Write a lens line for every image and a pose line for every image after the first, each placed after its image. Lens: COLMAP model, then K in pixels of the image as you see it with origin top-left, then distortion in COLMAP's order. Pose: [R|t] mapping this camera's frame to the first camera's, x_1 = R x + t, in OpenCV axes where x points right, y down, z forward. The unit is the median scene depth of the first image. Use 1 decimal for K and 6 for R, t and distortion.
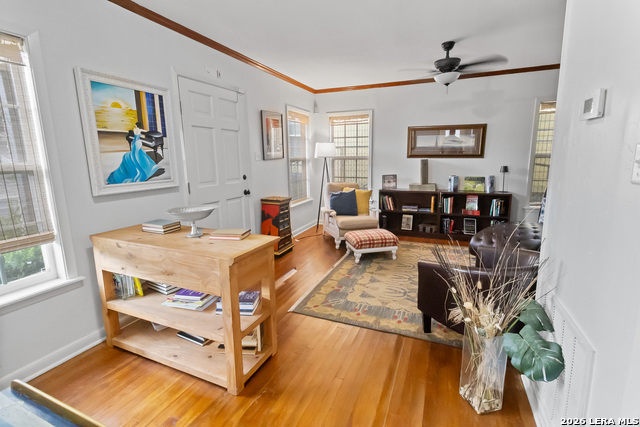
lens RADIAL K [[301.4, 0, 320.8], [0, 301.4, 206.8], [0, 0, 1]] dist [0.000744, 0.000192]
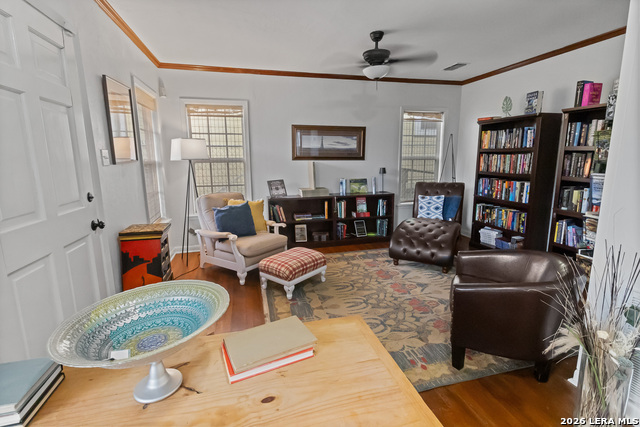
lens RADIAL K [[301.4, 0, 320.8], [0, 301.4, 206.8], [0, 0, 1]] dist [0.000744, 0.000192]
pose [[0.787677, -0.095493, 0.608643, -0.212318], [0.100579, 0.994592, 0.025882, -0.045408], [-0.607823, 0.040830, 0.793022, 0.283116]]
